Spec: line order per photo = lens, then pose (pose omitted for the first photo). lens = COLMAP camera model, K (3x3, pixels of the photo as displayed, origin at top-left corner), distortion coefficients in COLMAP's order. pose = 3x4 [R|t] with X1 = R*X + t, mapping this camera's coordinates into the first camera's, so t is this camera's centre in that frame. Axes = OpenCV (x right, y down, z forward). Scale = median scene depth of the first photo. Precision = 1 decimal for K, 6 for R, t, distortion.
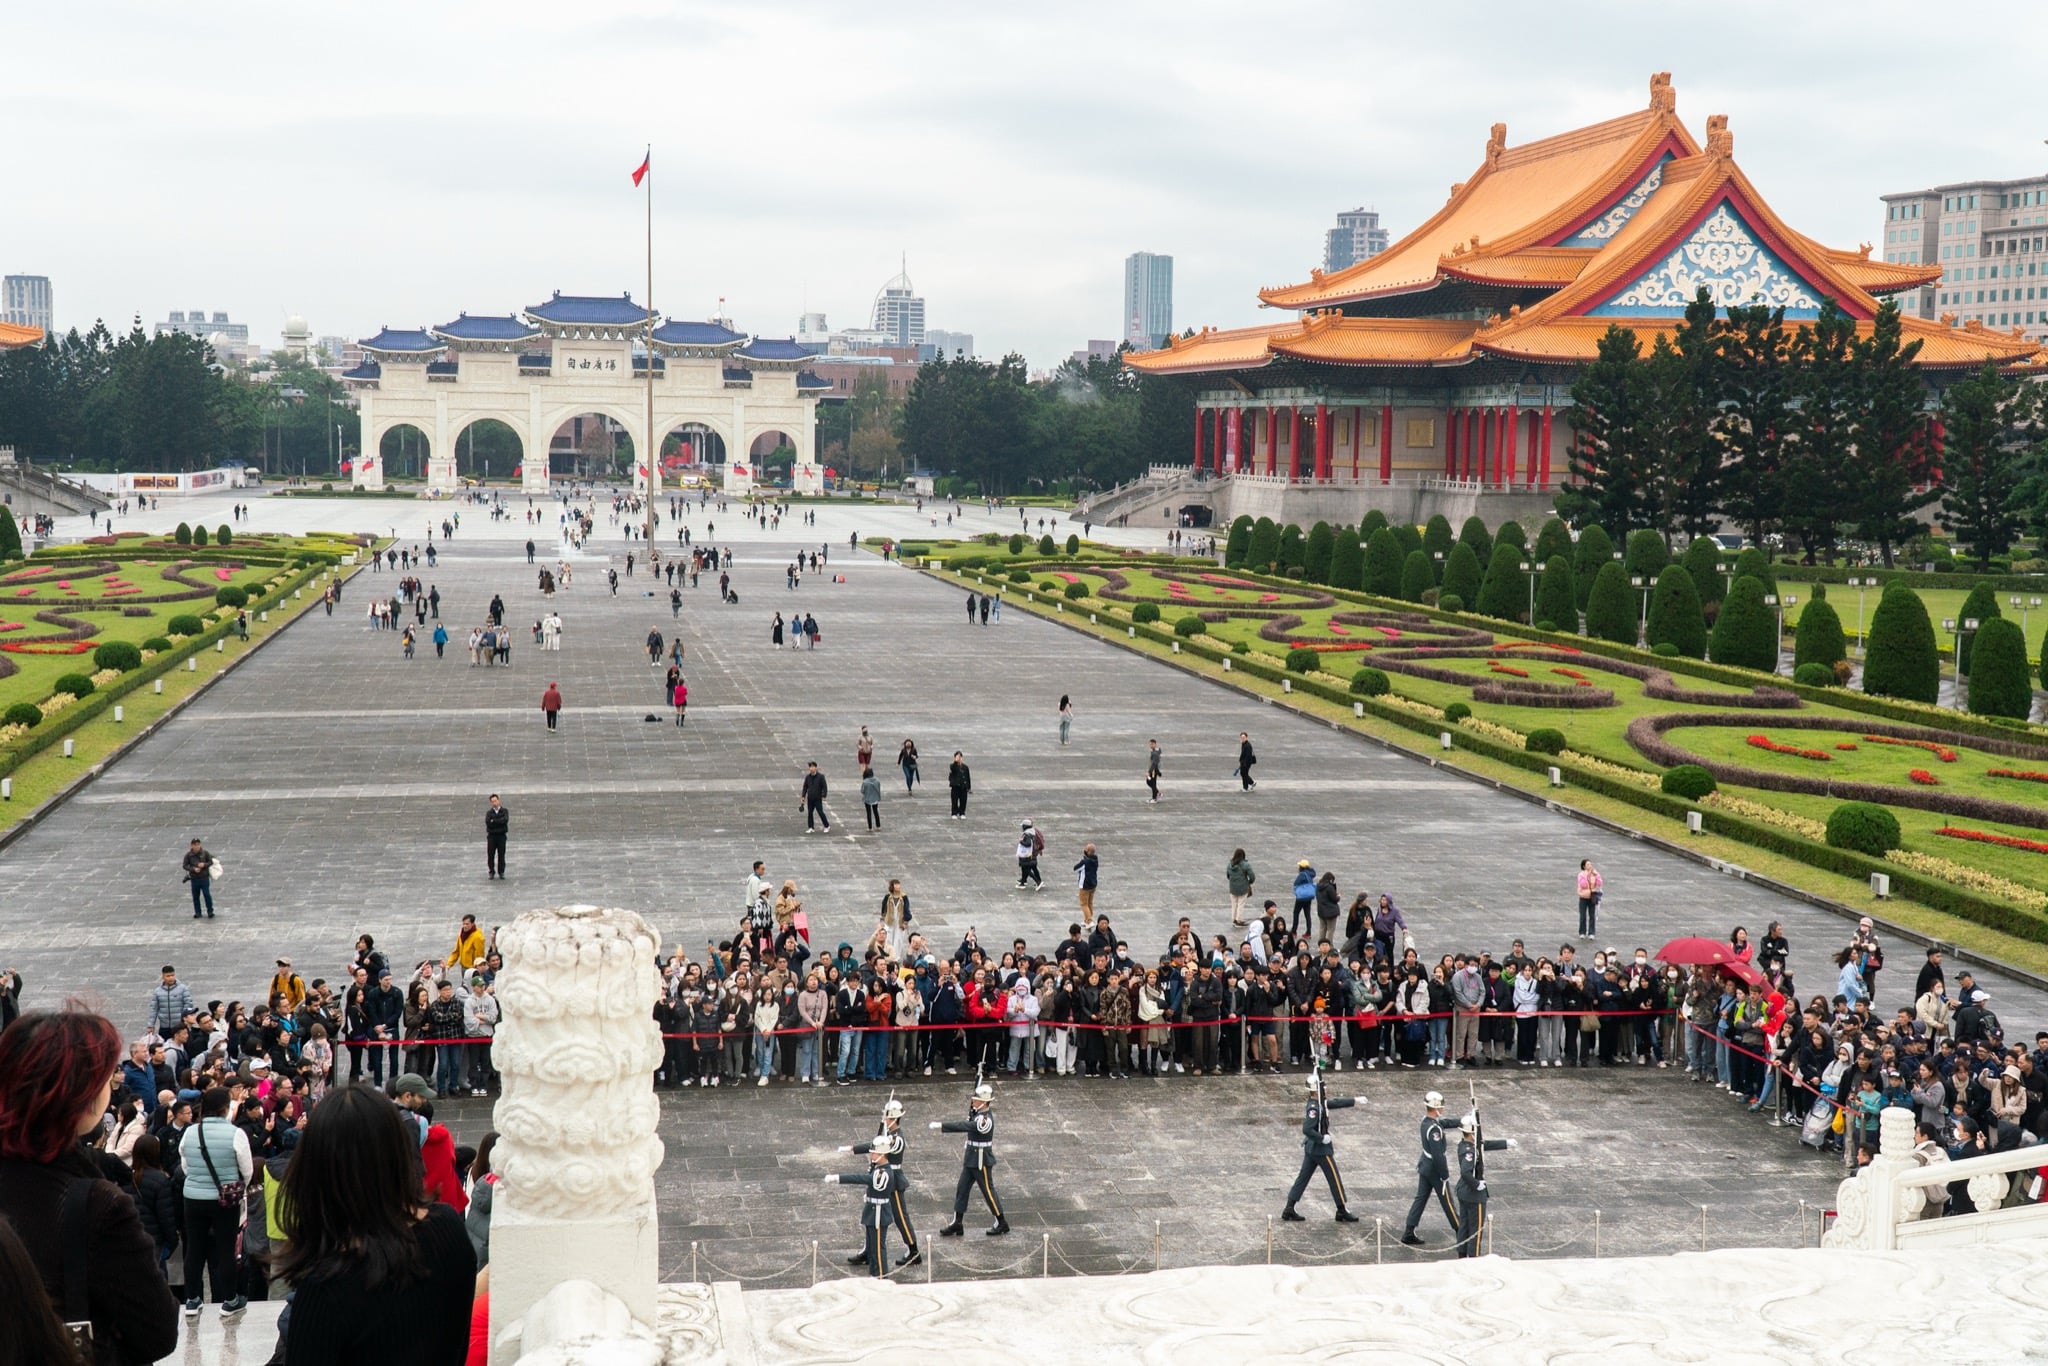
lens RADIAL K [[1741.5, 0, 981.3], [0, 1741.5, 643.1], [0, 0, 1]] dist [0.009654, 0.013401]
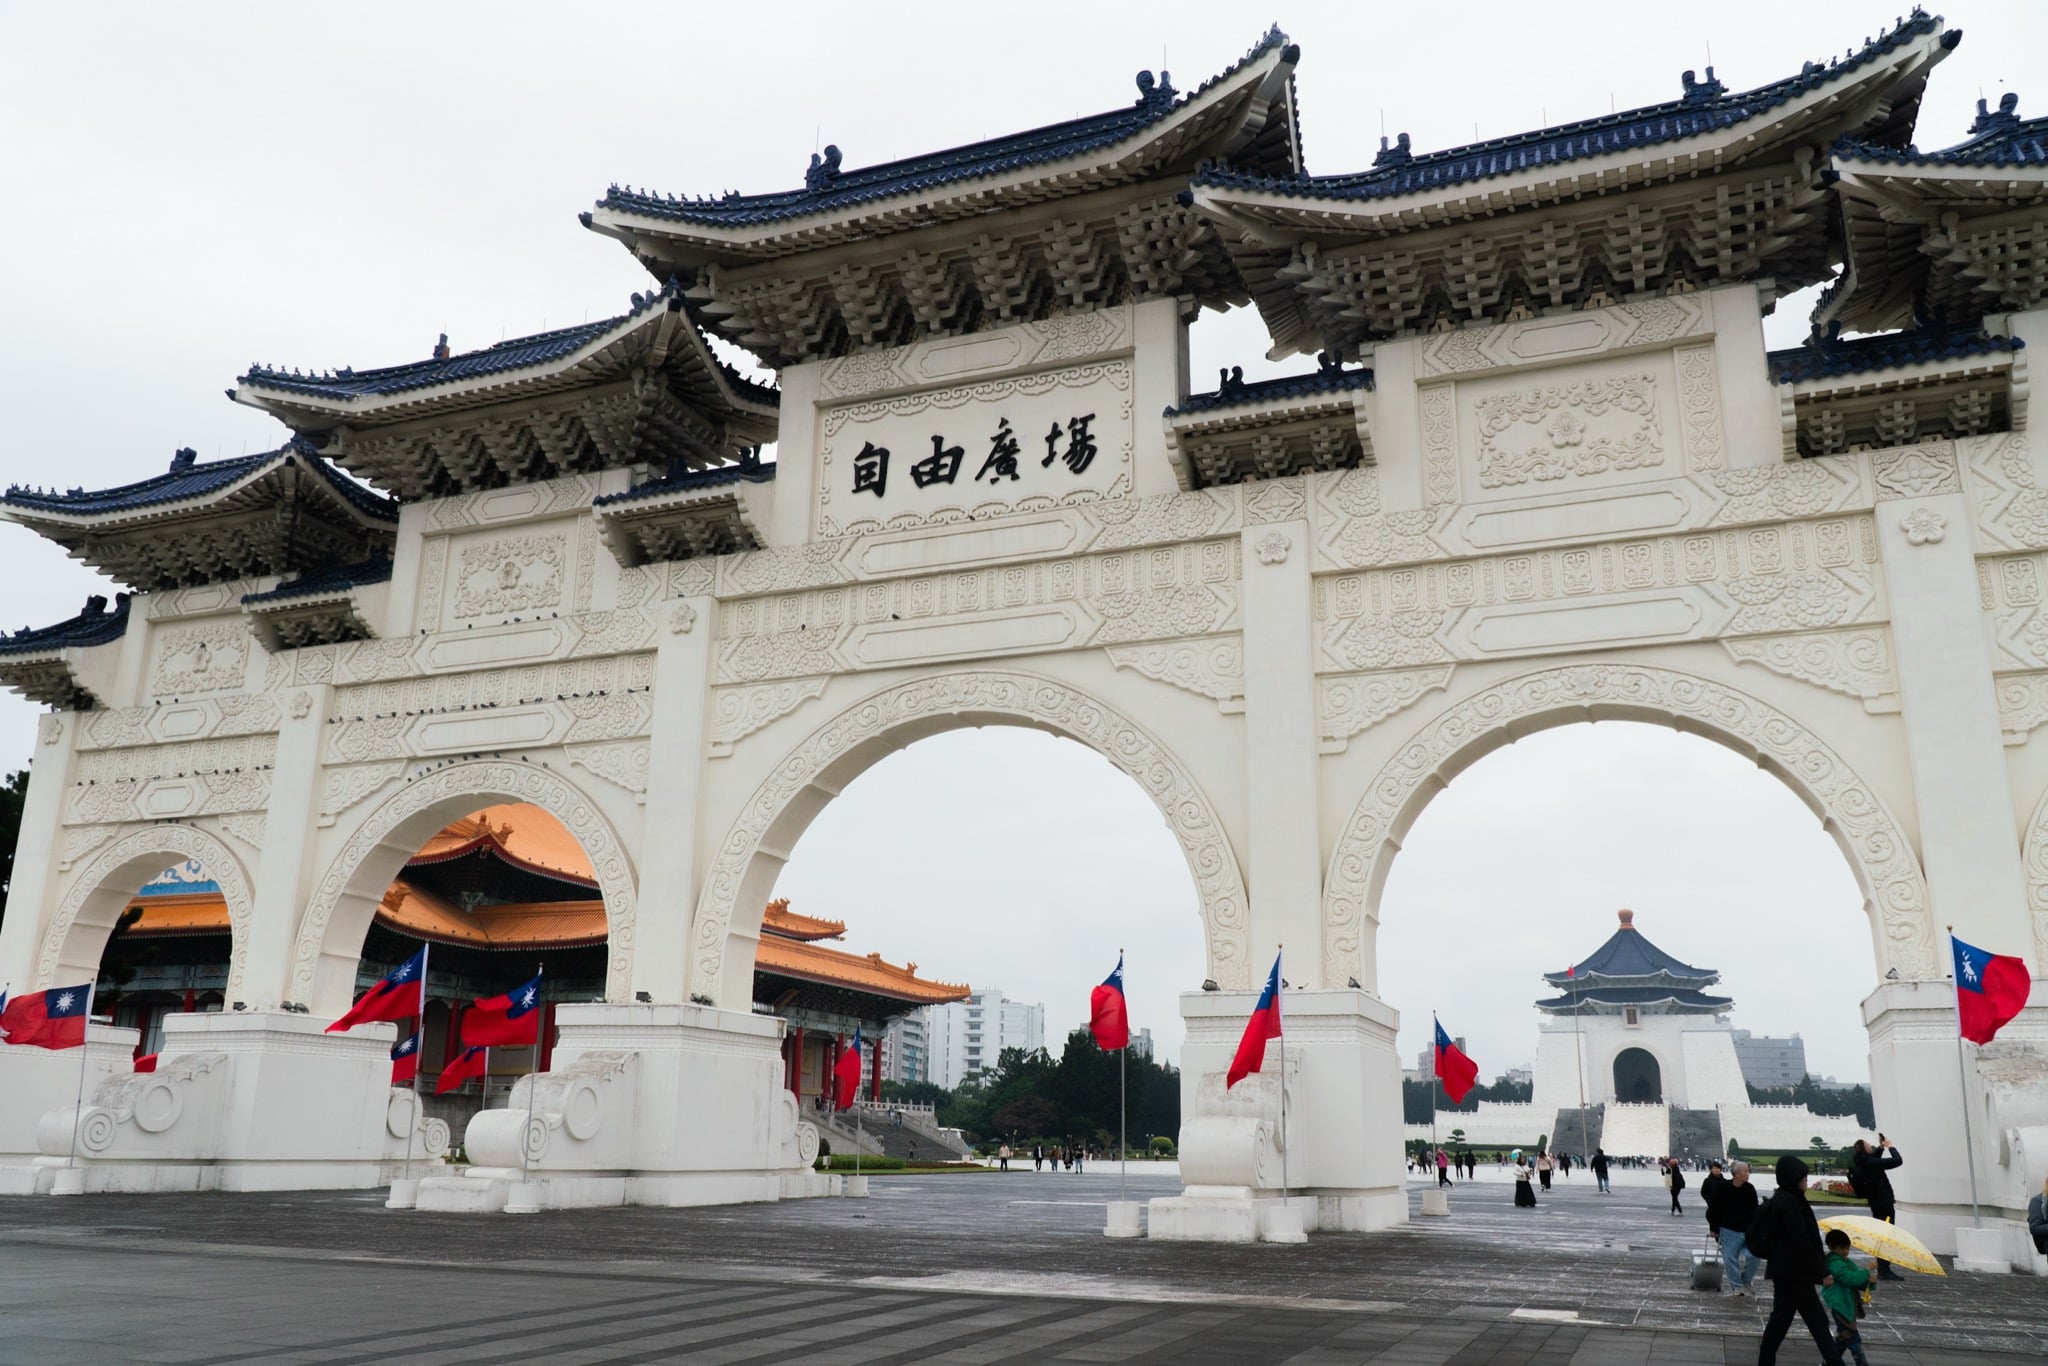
lens RADIAL K [[1741.5, 0, 981.3], [0, 1741.5, 643.1], [0, 0, 1]] dist [0.009654, 0.013401]
pose [[0.885183, -0.134519, -0.445372, -0.069250], [-0.025471, 0.941841, -0.335094, -0.039188], [0.464545, 0.307963, 0.830275, 0.408537]]
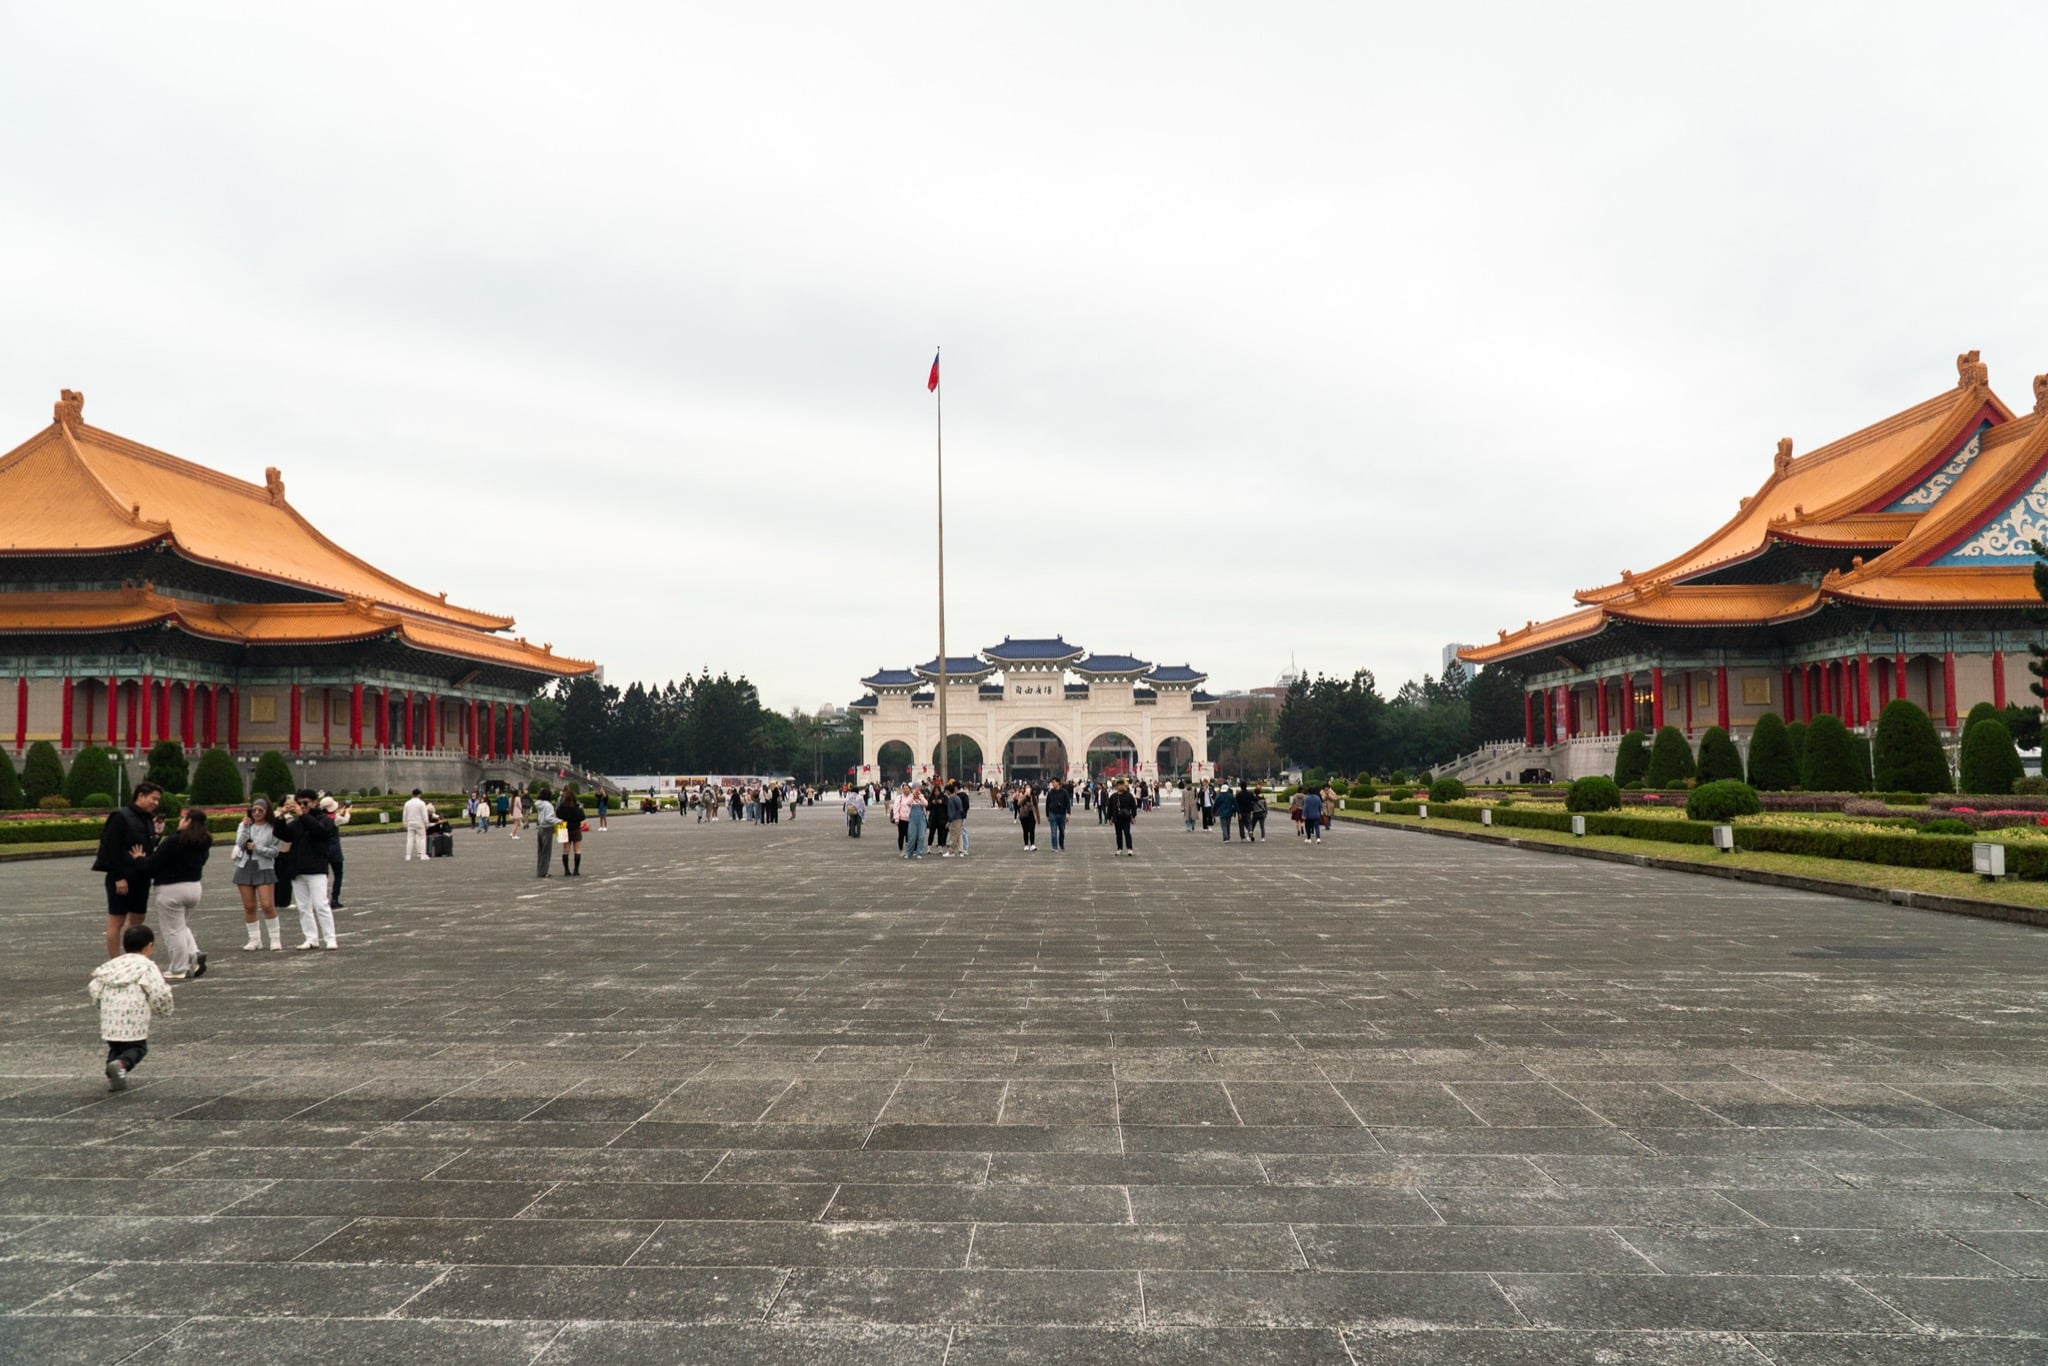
lens RADIAL K [[1741.5, 0, 981.3], [0, 1741.5, 643.1], [0, 0, 1]] dist [0.009654, 0.013401]
pose [[0.980503, -0.039220, -0.192548, -0.004197], [0.011544, 0.989684, -0.142803, -0.004080], [0.196163, 0.137796, 0.970841, -0.134782]]
